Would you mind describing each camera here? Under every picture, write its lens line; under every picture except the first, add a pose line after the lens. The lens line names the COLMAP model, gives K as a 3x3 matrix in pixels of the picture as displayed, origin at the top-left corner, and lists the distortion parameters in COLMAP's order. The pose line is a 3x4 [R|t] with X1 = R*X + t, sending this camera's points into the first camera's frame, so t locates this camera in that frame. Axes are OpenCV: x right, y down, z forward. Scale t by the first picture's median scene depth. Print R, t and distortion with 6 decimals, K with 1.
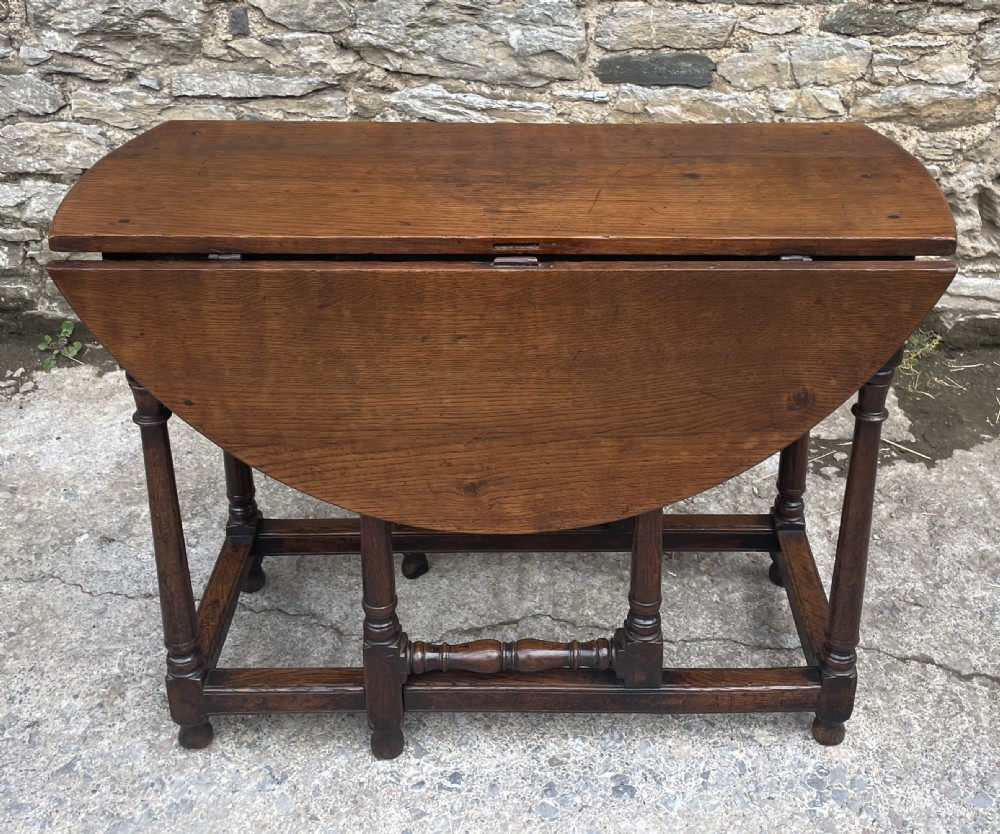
lens RADIAL K [[1161.0, 0, 547.3], [0, 1161.0, 259.5], [0, 0, 1]] dist [0.088473, -0.115311]
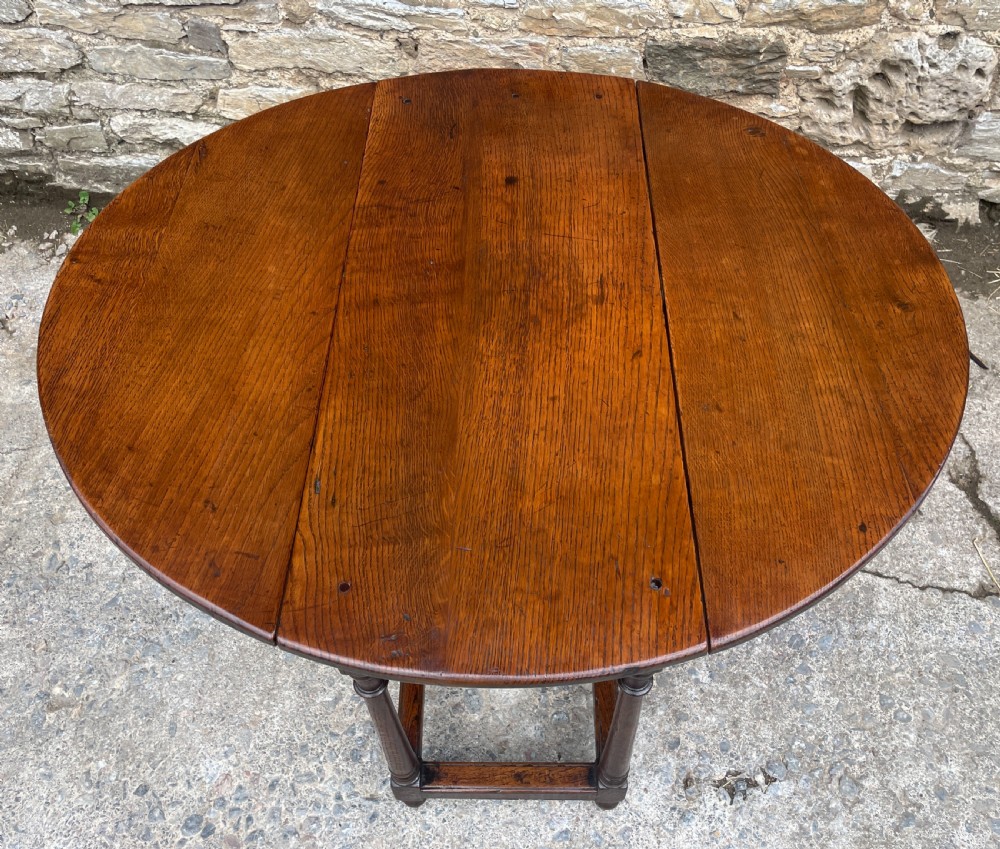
lens RADIAL K [[871.7, 0, 499.1], [0, 871.7, 412.4], [0, 0, 1]] dist [0.084904, -0.119482]
pose [[0.998776, 0.015705, -0.046912, 0.081048], [0.008182, 0.882773, 0.469728, -0.193947], [0.048790, -0.469537, 0.881564, 0.110375]]
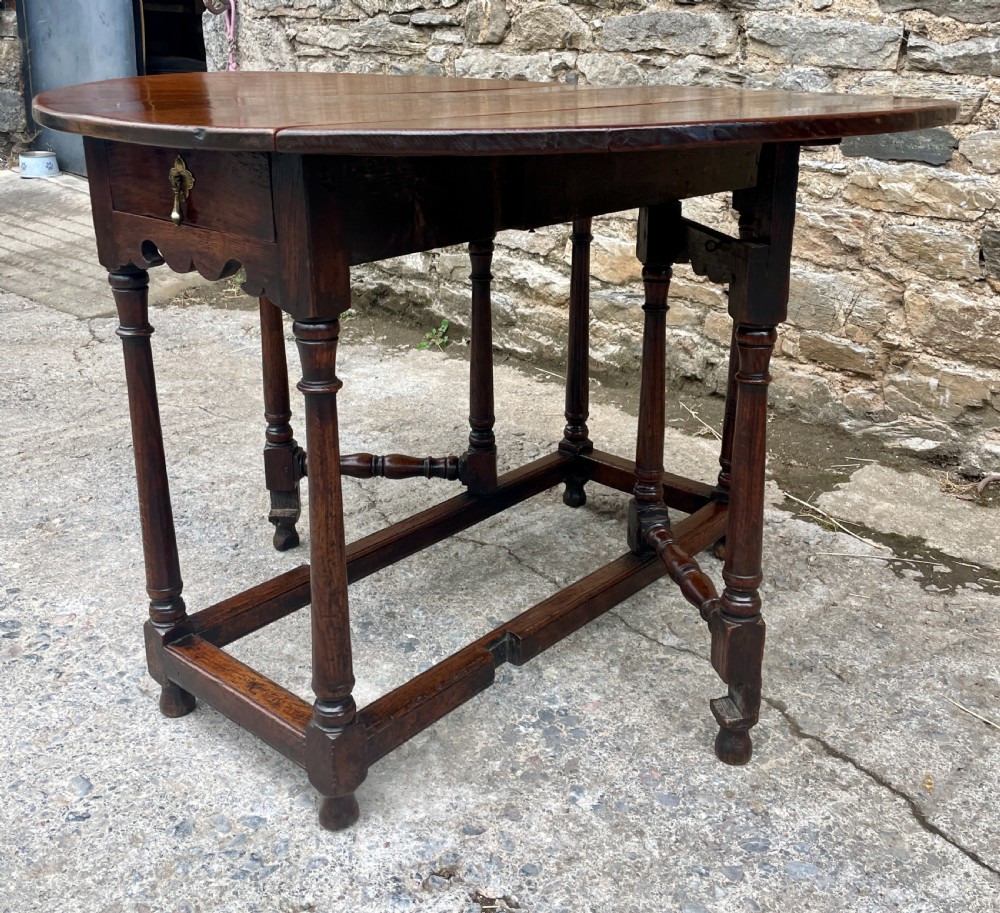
lens RADIAL K [[1052.9, 0, 515.5], [0, 1052.9, 400.6], [0, 0, 1]] dist [0.097736, -0.155120]
pose [[0.739777, 0.214869, -0.637622, 0.477232], [-0.277578, 0.960702, 0.001692, 0.129452], [0.612928, 0.175739, 0.770348, 0.165707]]
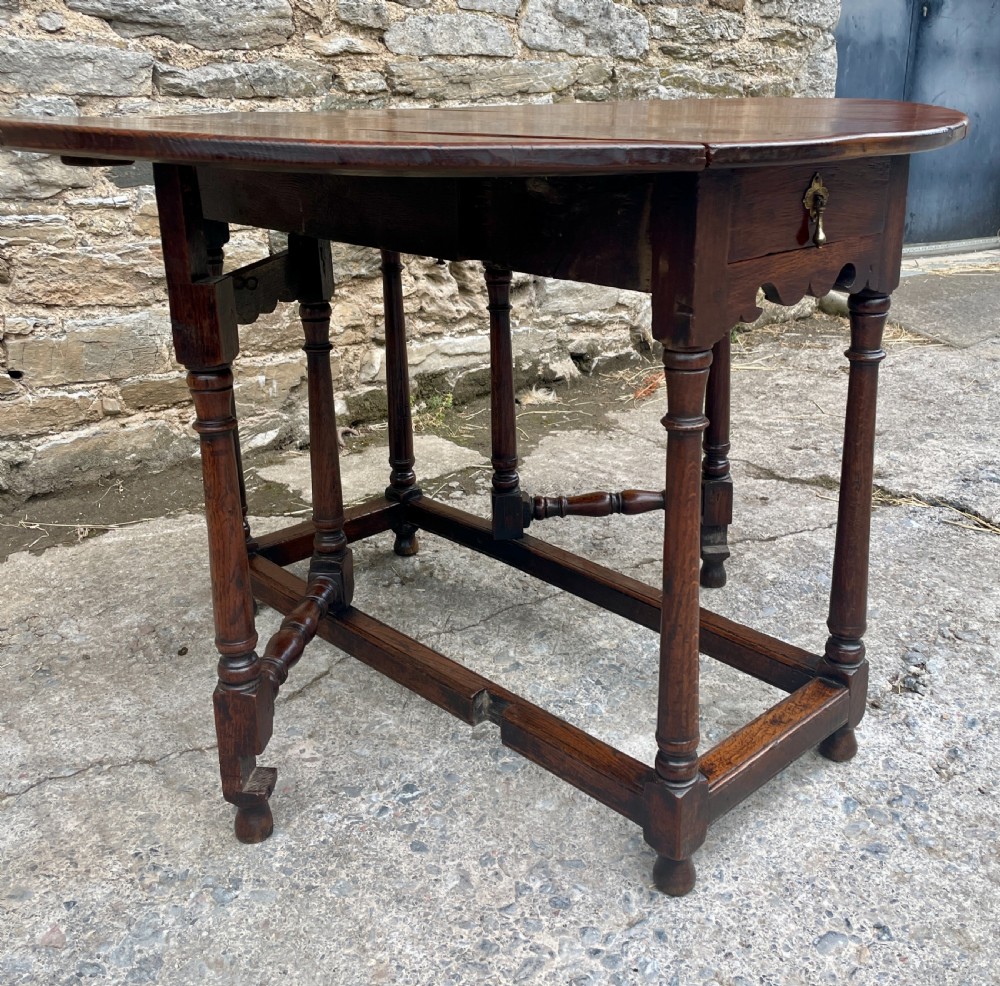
lens RADIAL K [[1080.6, 0, 526.1], [0, 1080.6, 419.6], [0, 0, 1]] dist [0.084712, -0.121484]
pose [[0.736899, -0.217441, 0.640077, -0.323369], [0.290853, 0.956717, -0.009841, 0.134618], [-0.610233, 0.193420, 0.768248, 0.162420]]
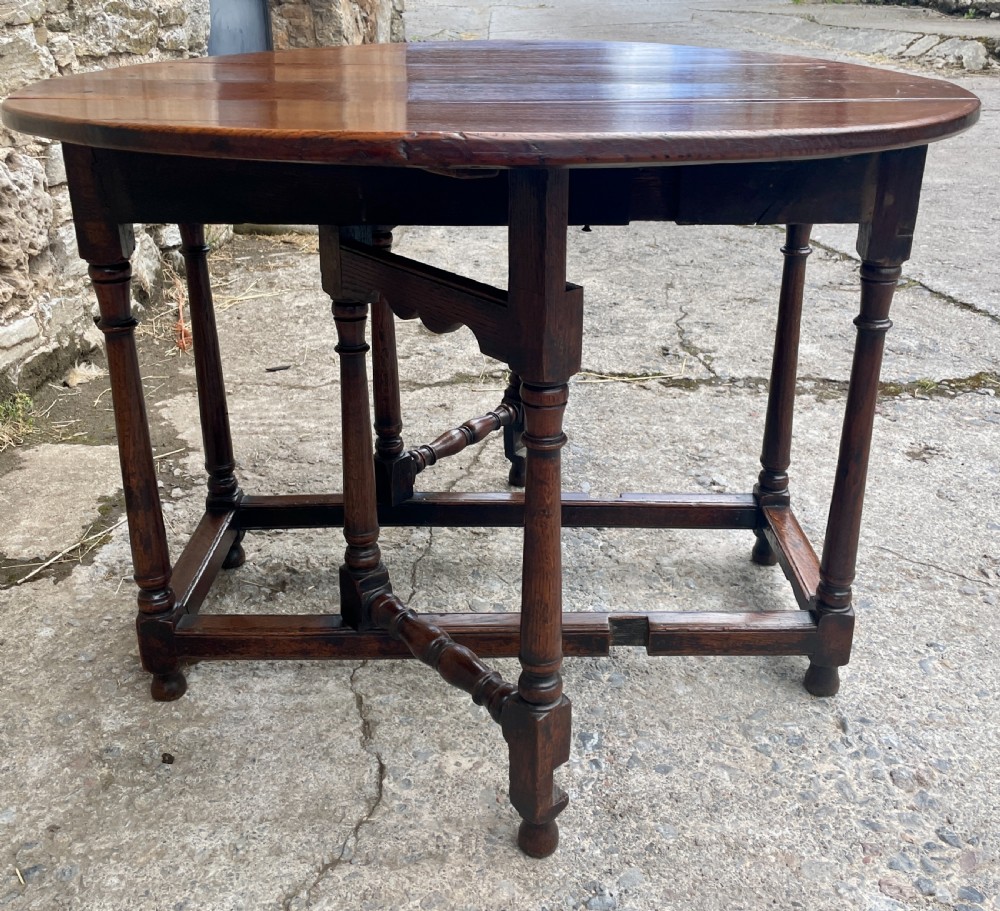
lens RADIAL K [[1038.3, 0, 507.1], [0, 1038.3, 398.6], [0, 0, 1]] dist [0.085694, -0.120388]
pose [[0.027776, -0.381720, 0.923861, -0.498001], [0.408510, 0.847852, 0.338033, -0.064893], [-0.912331, 0.368017, 0.179487, 0.534788]]
